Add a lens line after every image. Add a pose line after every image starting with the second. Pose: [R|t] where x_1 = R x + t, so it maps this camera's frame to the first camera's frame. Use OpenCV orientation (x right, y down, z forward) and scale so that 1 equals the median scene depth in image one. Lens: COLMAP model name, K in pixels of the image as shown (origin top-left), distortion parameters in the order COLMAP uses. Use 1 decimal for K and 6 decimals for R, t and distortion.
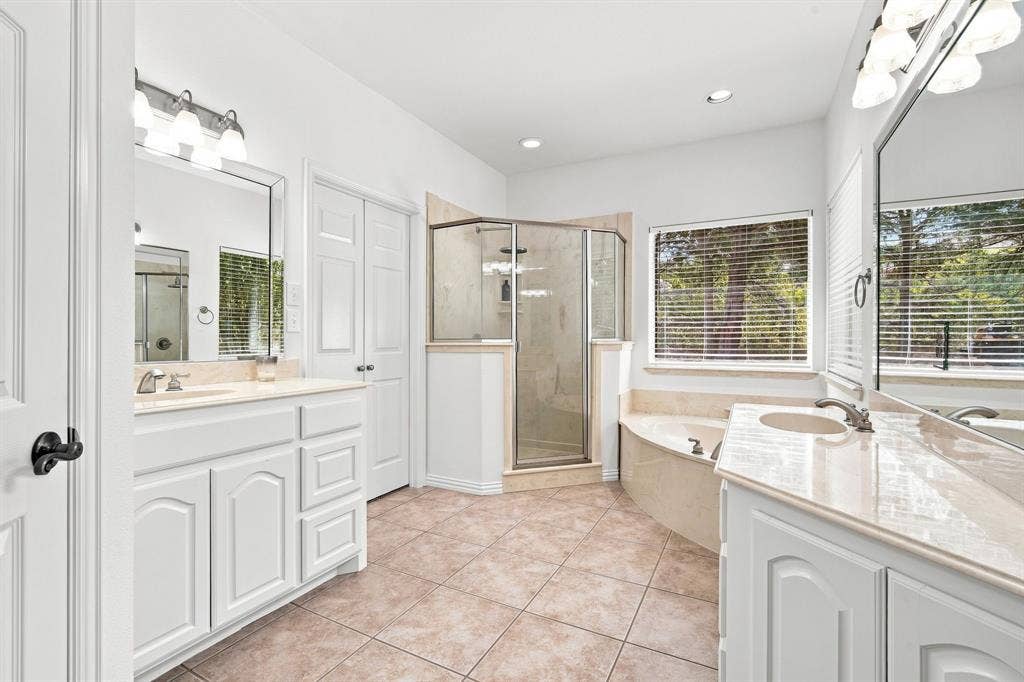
lens RADIAL K [[458.2, 0, 517.5], [0, 458.2, 340.3], [0, 0, 1]] dist [-0.006600, -0.000503]
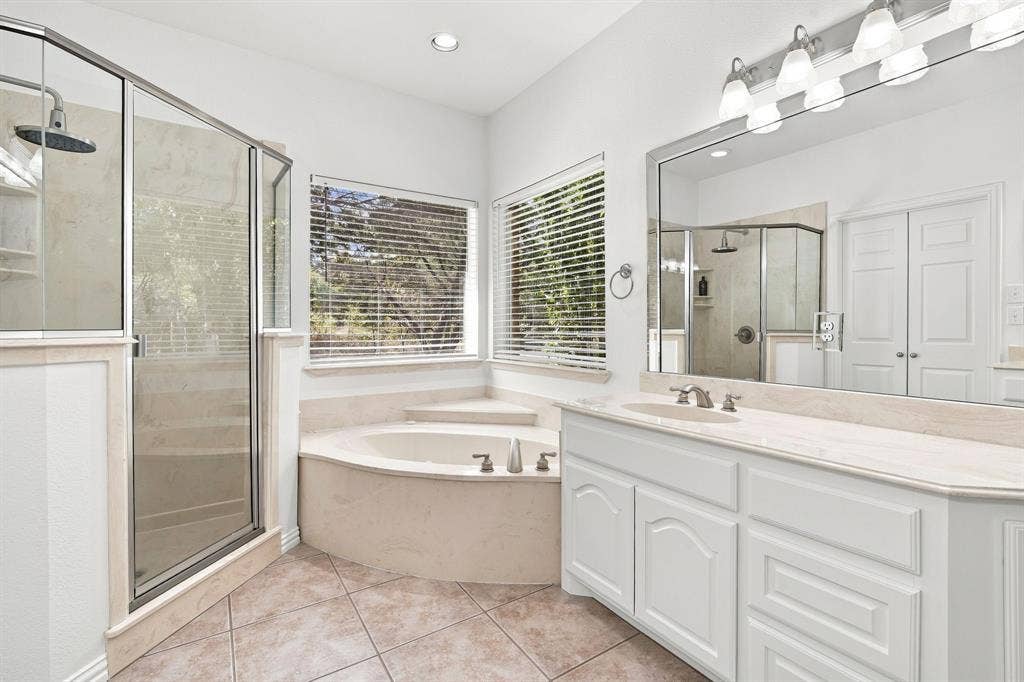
lens RADIAL K [[458.2, 0, 513.1], [0, 458.2, 329.9], [0, 0, 1]] dist [-0.006600, -0.000503]
pose [[0.483936, -0.004945, 0.875090, -0.227295], [0.004557, 0.999985, 0.003131, -0.001660], [-0.875092, 0.002473, 0.483951, 0.455775]]
